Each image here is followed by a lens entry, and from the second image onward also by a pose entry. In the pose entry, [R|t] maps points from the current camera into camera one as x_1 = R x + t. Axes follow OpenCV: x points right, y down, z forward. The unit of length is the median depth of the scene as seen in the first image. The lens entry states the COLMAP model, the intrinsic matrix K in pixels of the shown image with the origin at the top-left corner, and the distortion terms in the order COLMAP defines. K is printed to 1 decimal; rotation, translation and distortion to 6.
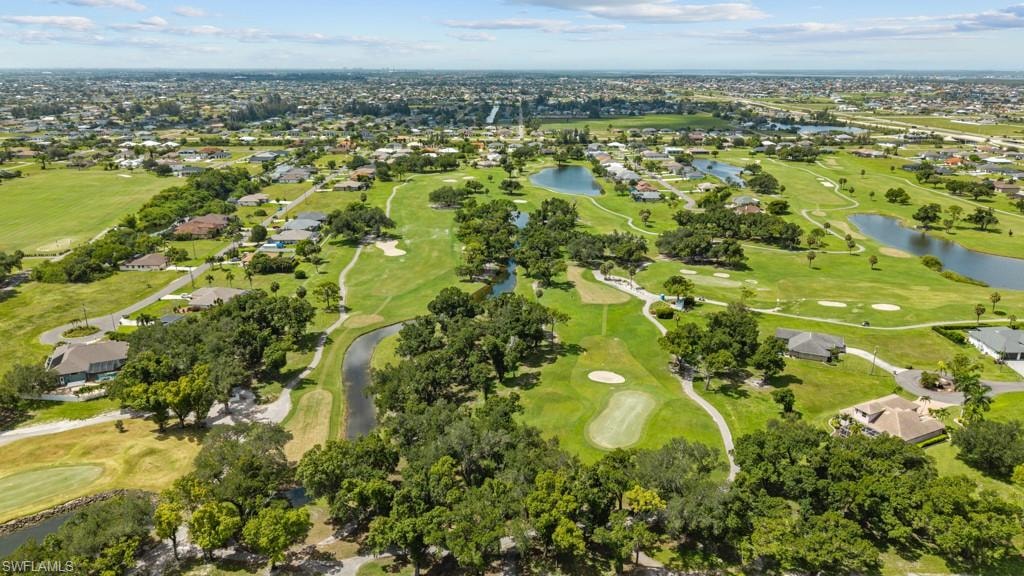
lens RADIAL K [[672.4, 0, 512.0], [0, 672.4, 288.0], [0, 0, 1]] dist [0.061577, -0.040408]
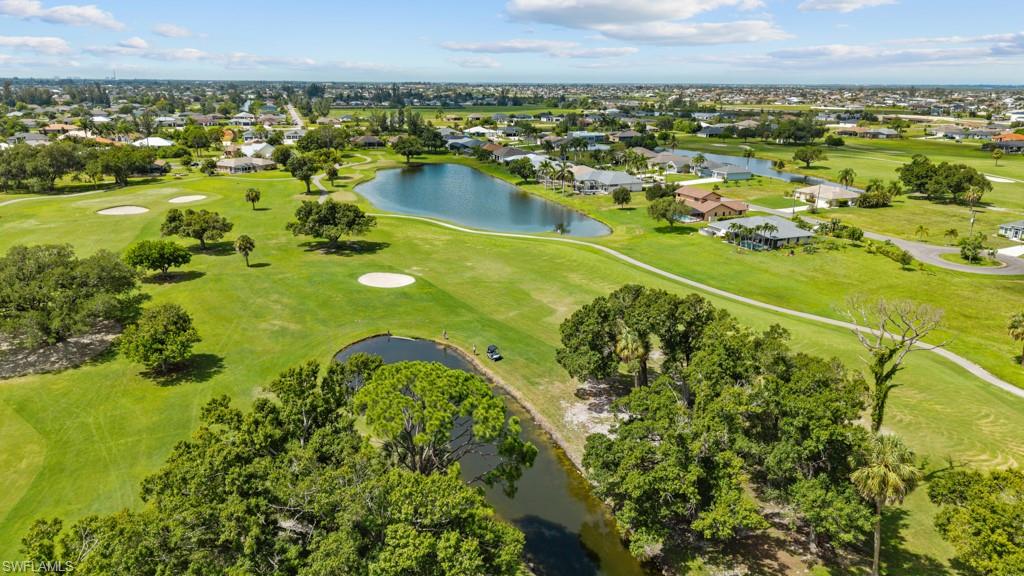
lens RADIAL K [[672.4, 0, 512.0], [0, 672.4, 288.0], [0, 0, 1]] dist [0.061577, -0.040408]
pose [[0.944587, -0.095216, 0.314148, -0.027884], [0.100549, 0.994932, -0.000775, -0.138752], [-0.312482, 0.032320, 0.949374, 0.846358]]
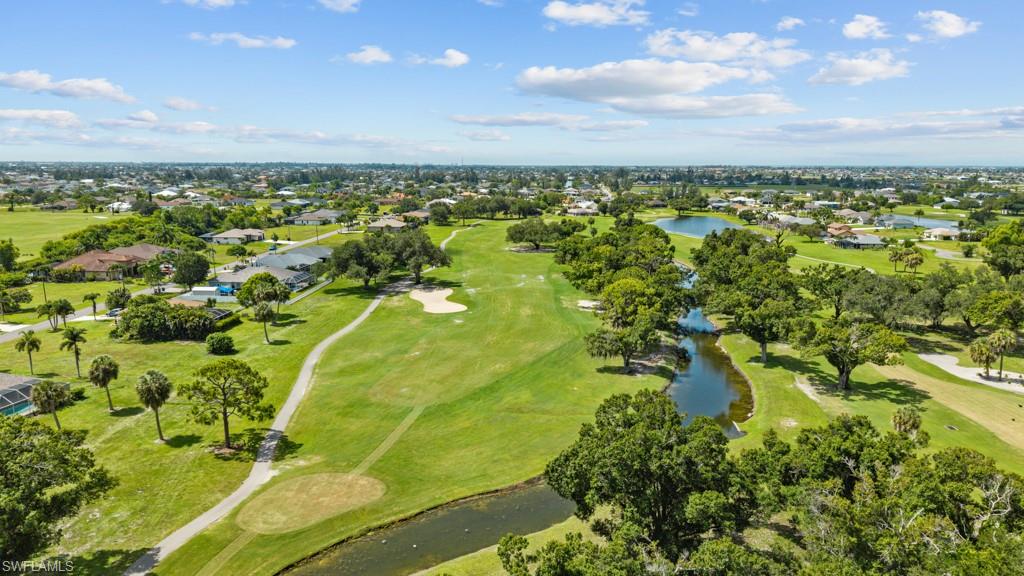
lens RADIAL K [[672.4, 0, 512.0], [0, 672.4, 288.0], [0, 0, 1]] dist [0.061577, -0.040408]
pose [[0.995720, 0.017955, -0.090662, -0.067253], [-0.029819, 0.990899, -0.131264, -0.003222], [0.087480, 0.133406, 0.987193, 0.430924]]
